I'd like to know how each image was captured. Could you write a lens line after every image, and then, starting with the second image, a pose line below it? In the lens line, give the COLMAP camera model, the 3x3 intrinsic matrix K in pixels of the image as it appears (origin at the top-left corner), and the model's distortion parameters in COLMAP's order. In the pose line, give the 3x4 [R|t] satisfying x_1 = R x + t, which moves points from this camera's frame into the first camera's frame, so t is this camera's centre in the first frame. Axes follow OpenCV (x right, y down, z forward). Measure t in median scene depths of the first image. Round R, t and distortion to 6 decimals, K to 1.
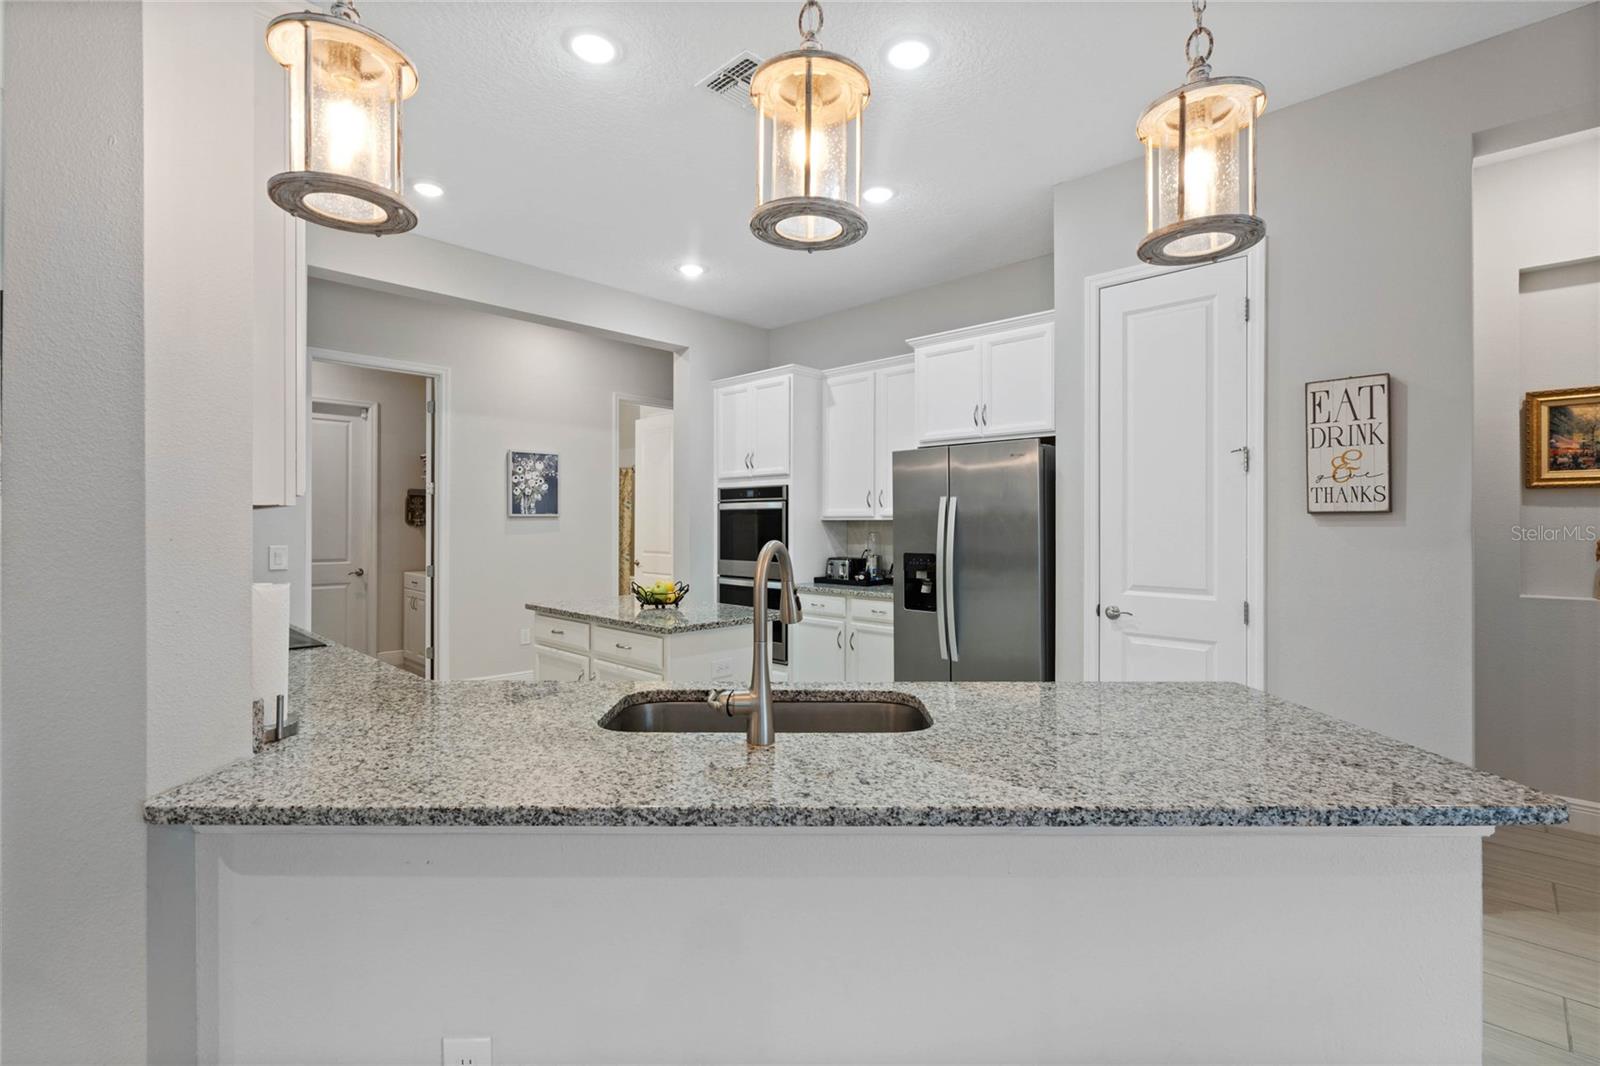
lens RADIAL K [[728.3, 0, 804.6], [0, 728.3, 523.2], [0, 0, 1]] dist [-0.004132, 0.005587]
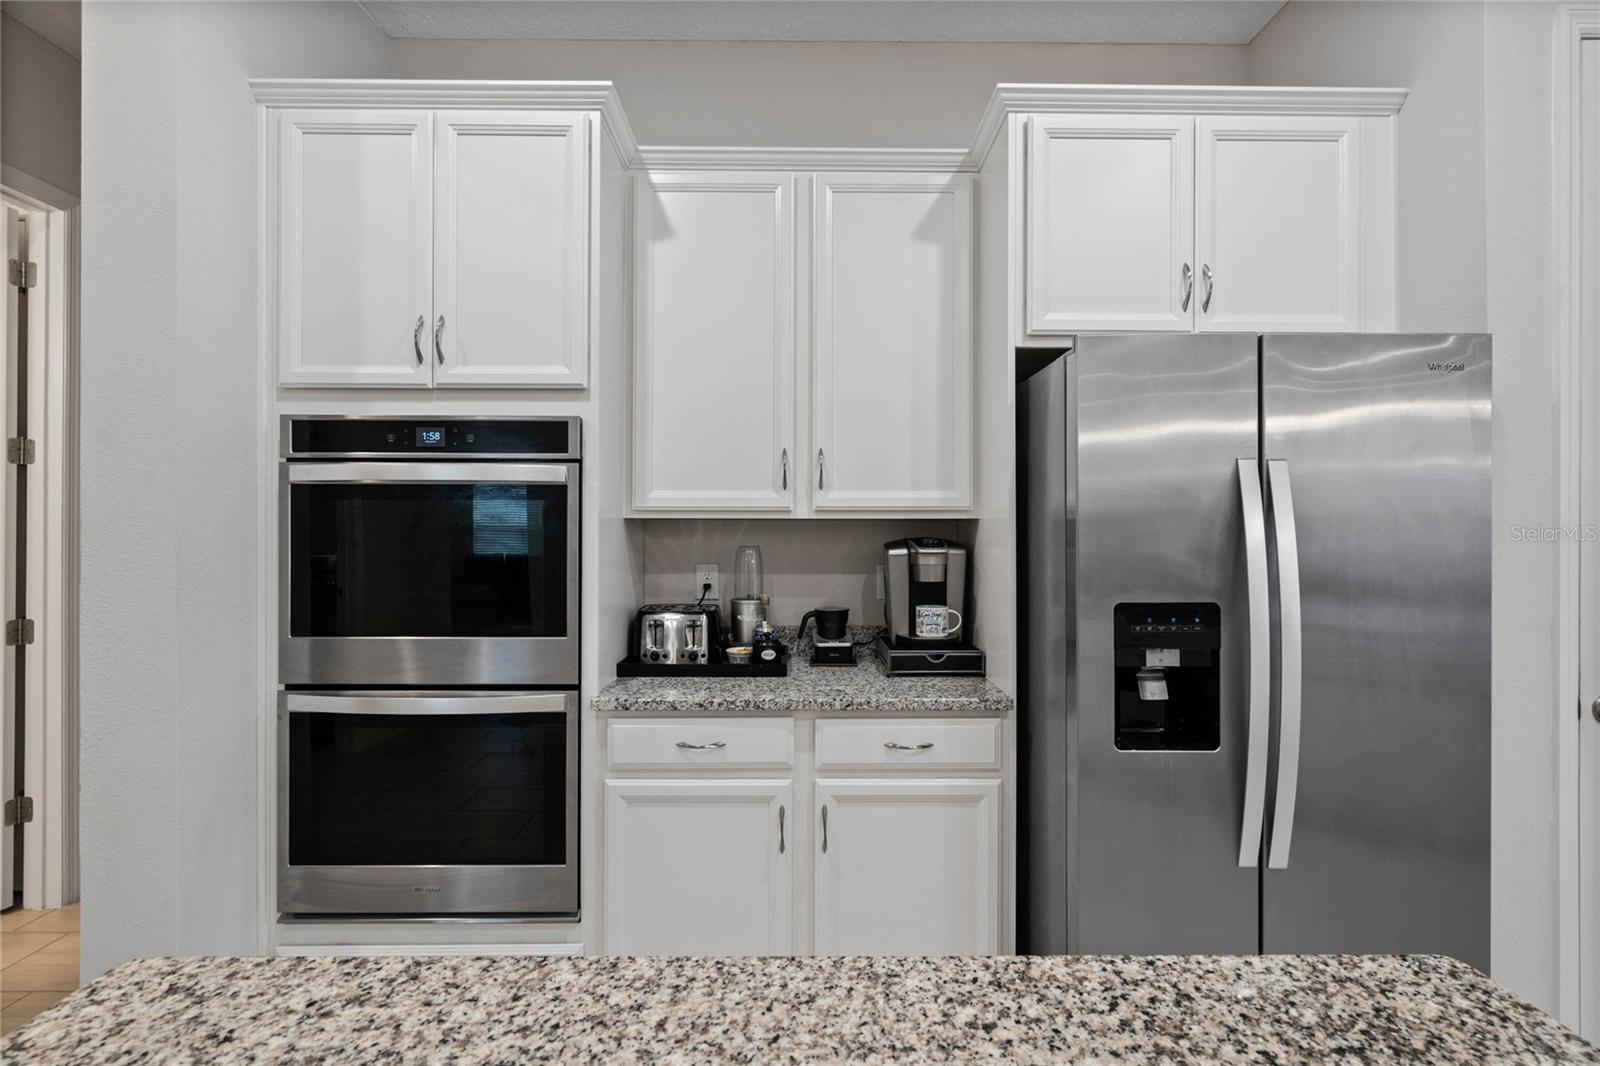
lens RADIAL K [[728.3, 0, 797.3], [0, 728.3, 530.7], [0, 0, 1]] dist [-0.004132, 0.005587]
pose [[0.712525, 0.001807, 0.701644, -0.194132], [-0.001547, 0.999998, -0.001004, 0.002999], [-0.701645, -0.000370, 0.712527, 0.654758]]
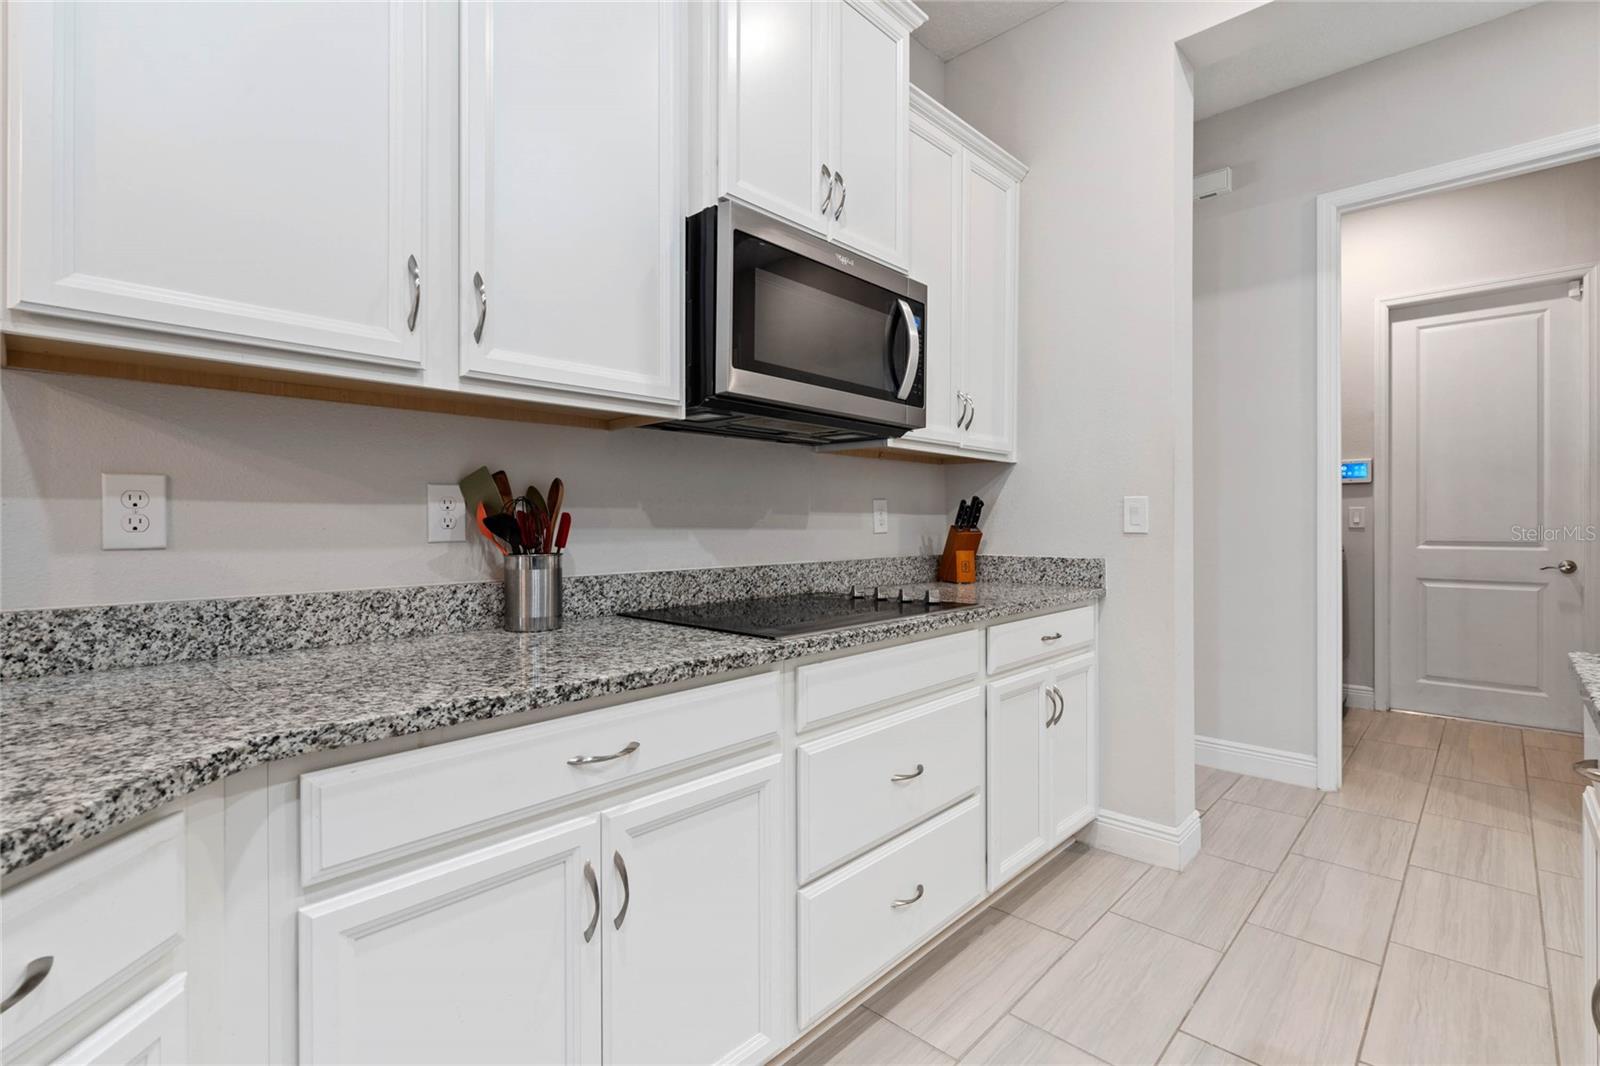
lens RADIAL K [[728.3, 0, 797.3], [0, 728.3, 525.9], [0, 0, 1]] dist [-0.004132, 0.005587]
pose [[0.016761, 0.002046, -0.999857, -0.056493], [0.004095, 0.999989, 0.002115, 0.039260], [0.999851, -0.004130, 0.016752, 0.482947]]
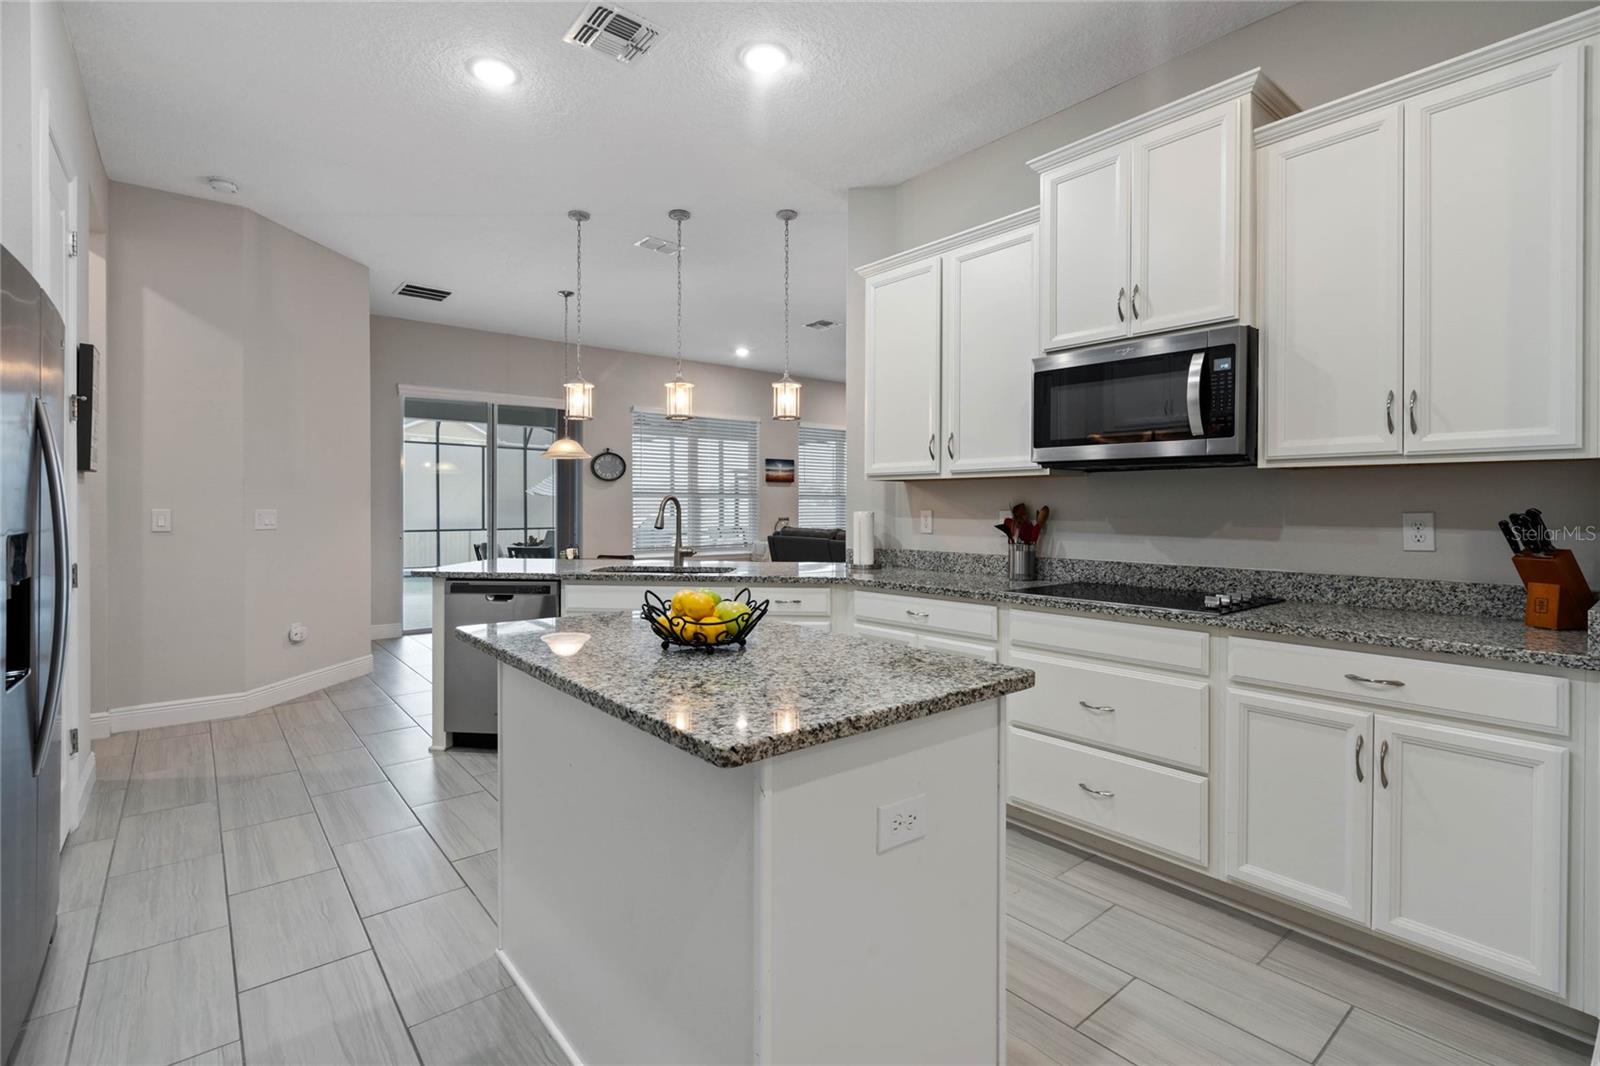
lens RADIAL K [[728.3, 0, 796.8], [0, 728.3, 521.3], [0, 0, 1]] dist [-0.004132, 0.005587]
pose [[-0.995024, -0.004617, 0.099527, -0.229270], [-0.002755, 0.999819, 0.018837, 0.020372], [-0.099596, 0.018469, -0.994857, 1.024525]]
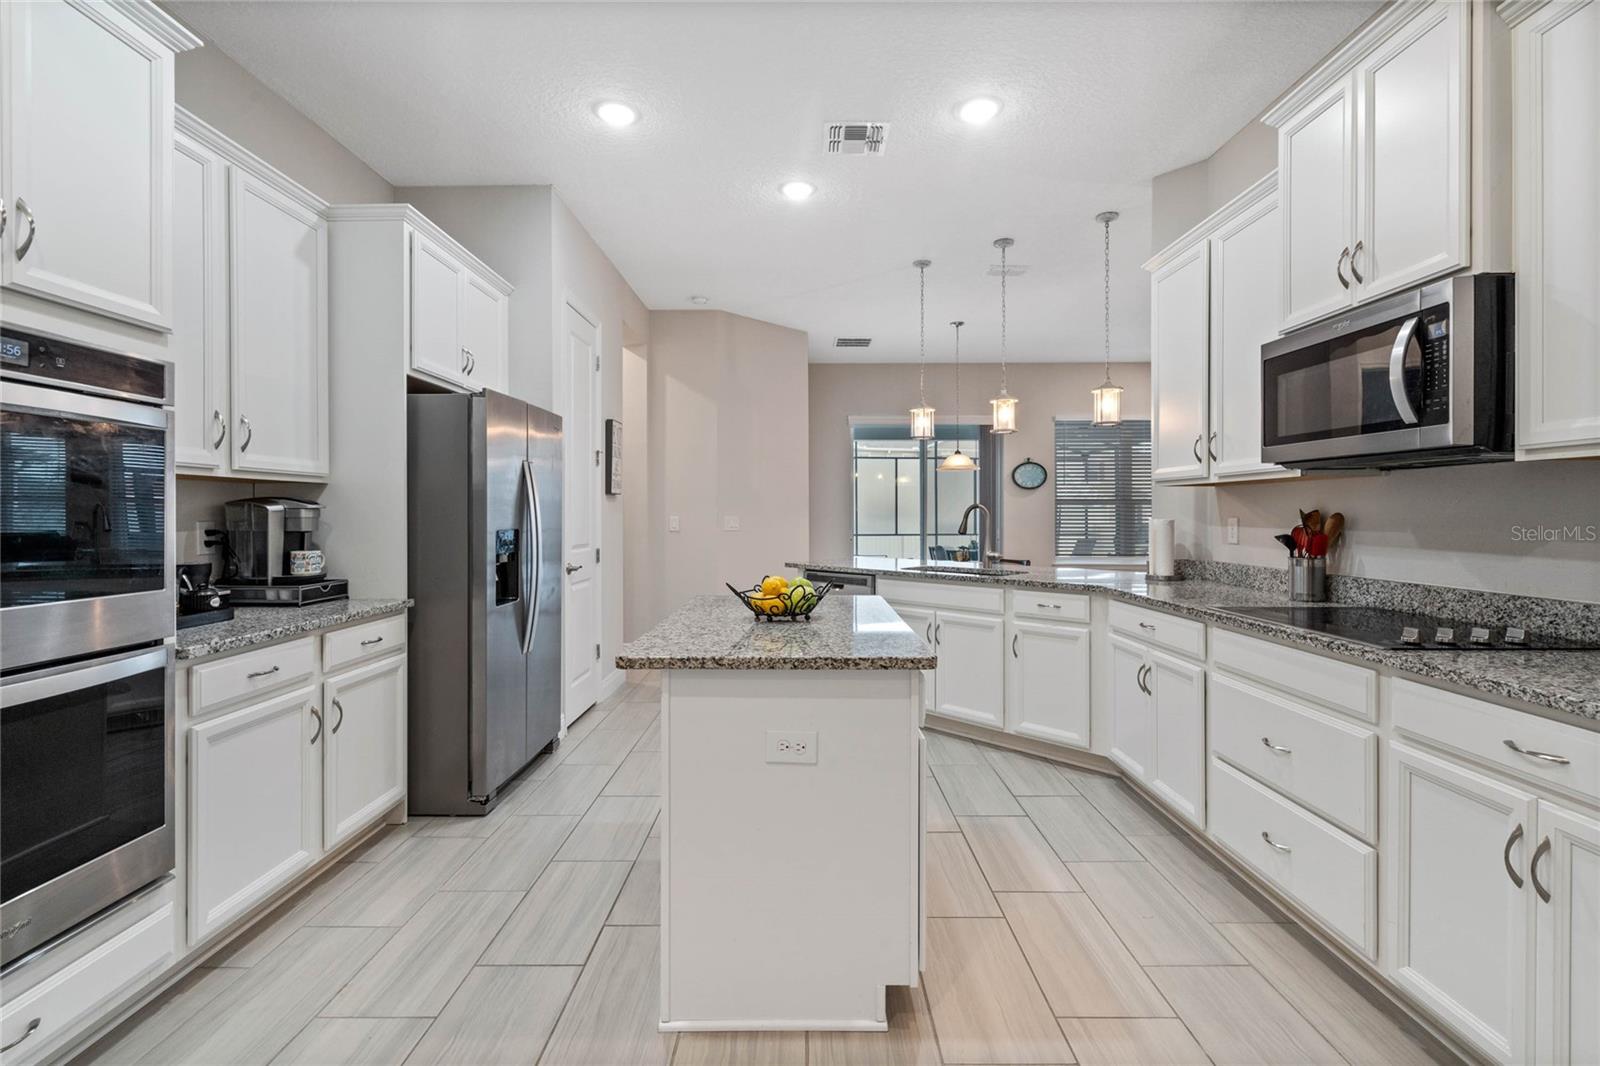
lens RADIAL K [[728.3, 0, 816.6], [0, 728.3, 529.8], [0, 0, 1]] dist [-0.004132, 0.005587]
pose [[-0.712089, -0.015206, 0.701925, -0.478073], [0.000387, 0.999757, 0.022051, 0.018940], [-0.702089, 0.015973, -0.711910, 1.007475]]
